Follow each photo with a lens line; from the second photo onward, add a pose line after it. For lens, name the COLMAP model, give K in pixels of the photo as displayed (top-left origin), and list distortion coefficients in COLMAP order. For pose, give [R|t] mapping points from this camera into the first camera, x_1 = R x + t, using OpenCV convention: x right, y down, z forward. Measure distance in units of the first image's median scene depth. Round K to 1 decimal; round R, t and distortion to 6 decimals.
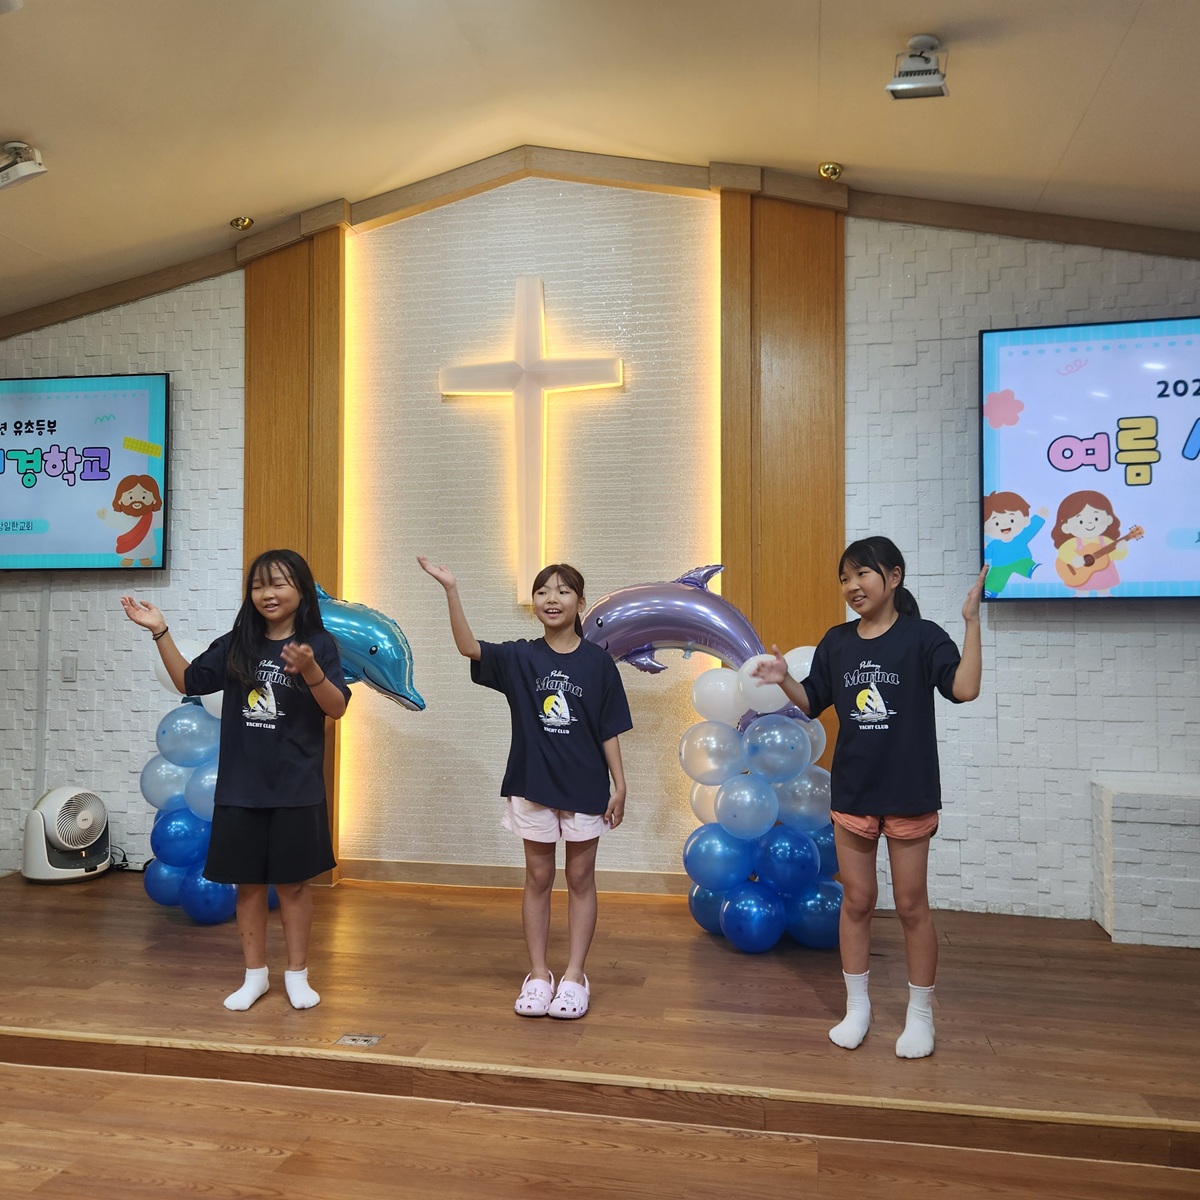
lens RADIAL K [[1083.1, 0, 572.8], [0, 1083.1, 602.8], [0, 0, 1]] dist [0.069551, -0.064648]
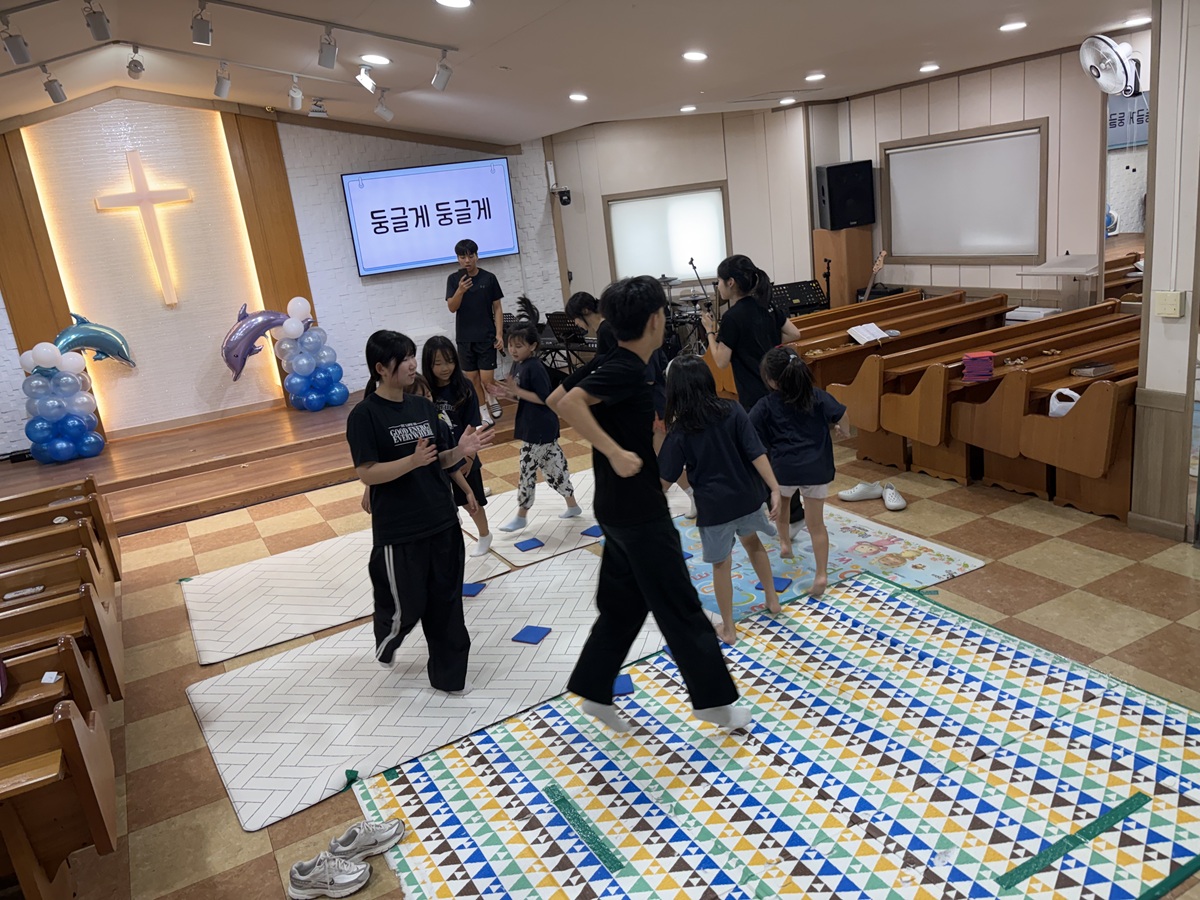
lens RADIAL K [[905.6, 0, 601.1], [0, 905.6, 451.4], [0, 0, 1]] dist [-0.007548, -0.005121]
pose [[0.768006, -0.262332, 0.584250, -0.585547], [0.103545, 0.951119, 0.290947, -0.177212], [-0.632017, -0.162953, 0.757629, -1.138777]]
